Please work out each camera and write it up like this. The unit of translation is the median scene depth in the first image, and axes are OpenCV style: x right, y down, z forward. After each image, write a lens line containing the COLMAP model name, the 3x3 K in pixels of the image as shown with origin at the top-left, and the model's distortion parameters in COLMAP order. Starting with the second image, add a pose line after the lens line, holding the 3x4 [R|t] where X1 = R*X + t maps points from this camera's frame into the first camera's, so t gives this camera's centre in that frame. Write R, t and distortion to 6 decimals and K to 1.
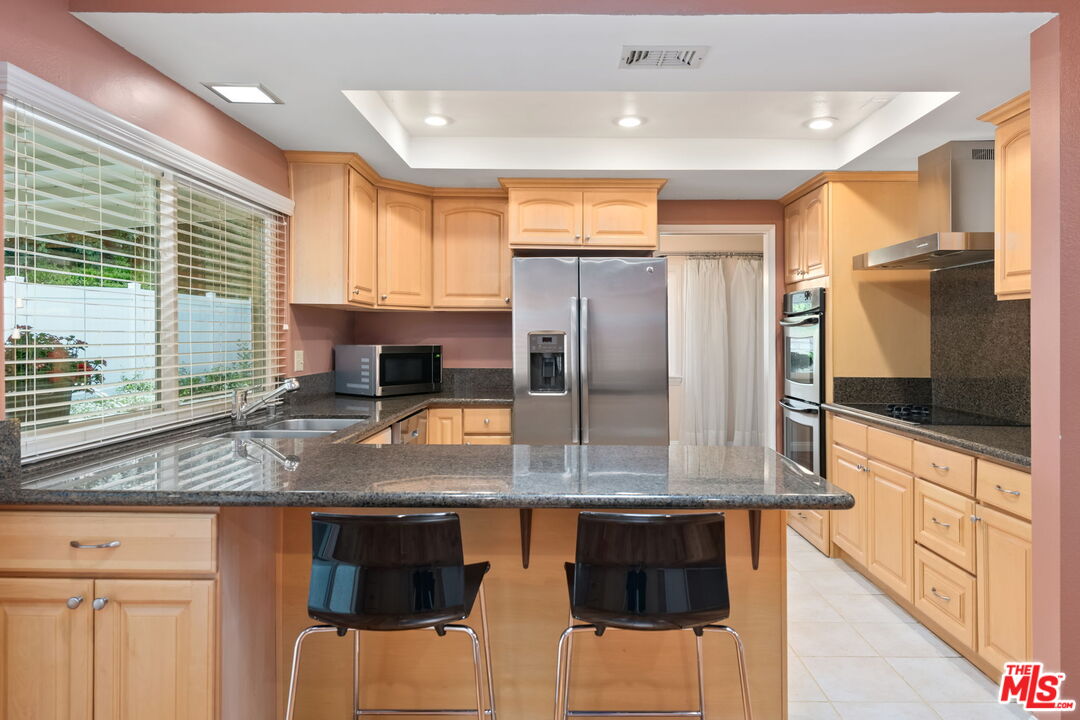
lens RADIAL K [[683.0, 0, 563.5], [0, 683.0, 337.3], [0, 0, 1]] dist [0.023996, 0.000183]
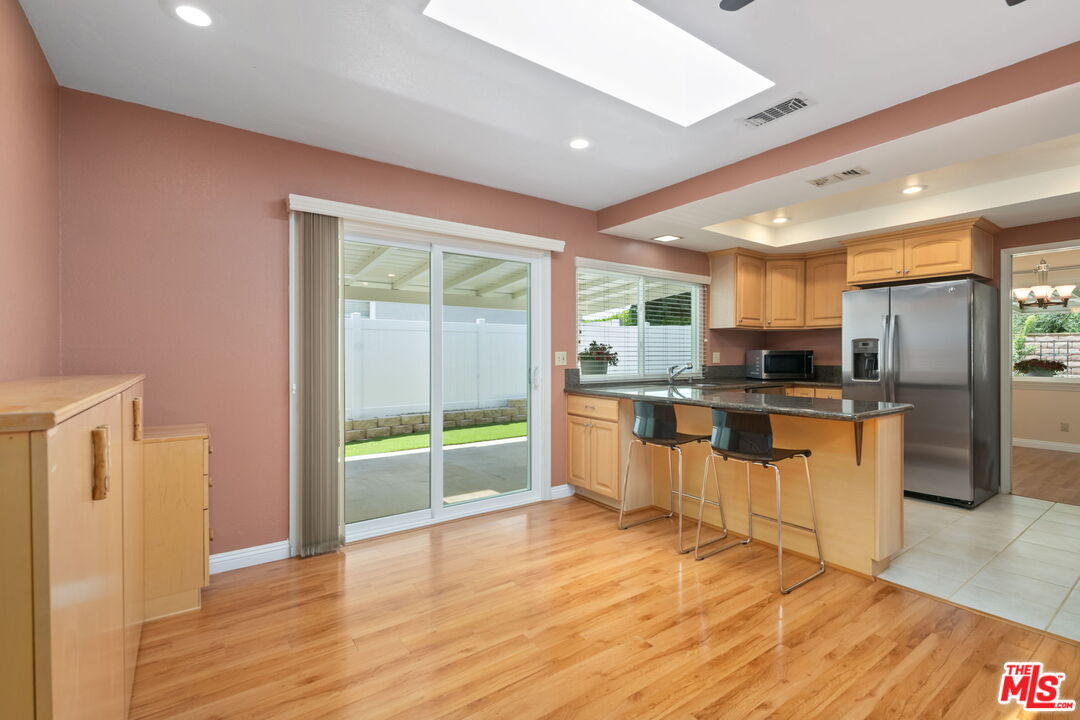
lens RADIAL K [[491.3, 0, 545.5], [0, 491.3, 358.7], [0, 0, 1]] dist [0.001827, -0.000086]
pose [[0.587881, 0.000058, -0.808947, 0.436396], [0.002823, 0.999994, 0.002123, 0.031130], [0.808942, -0.003532, 0.587878, -0.207840]]
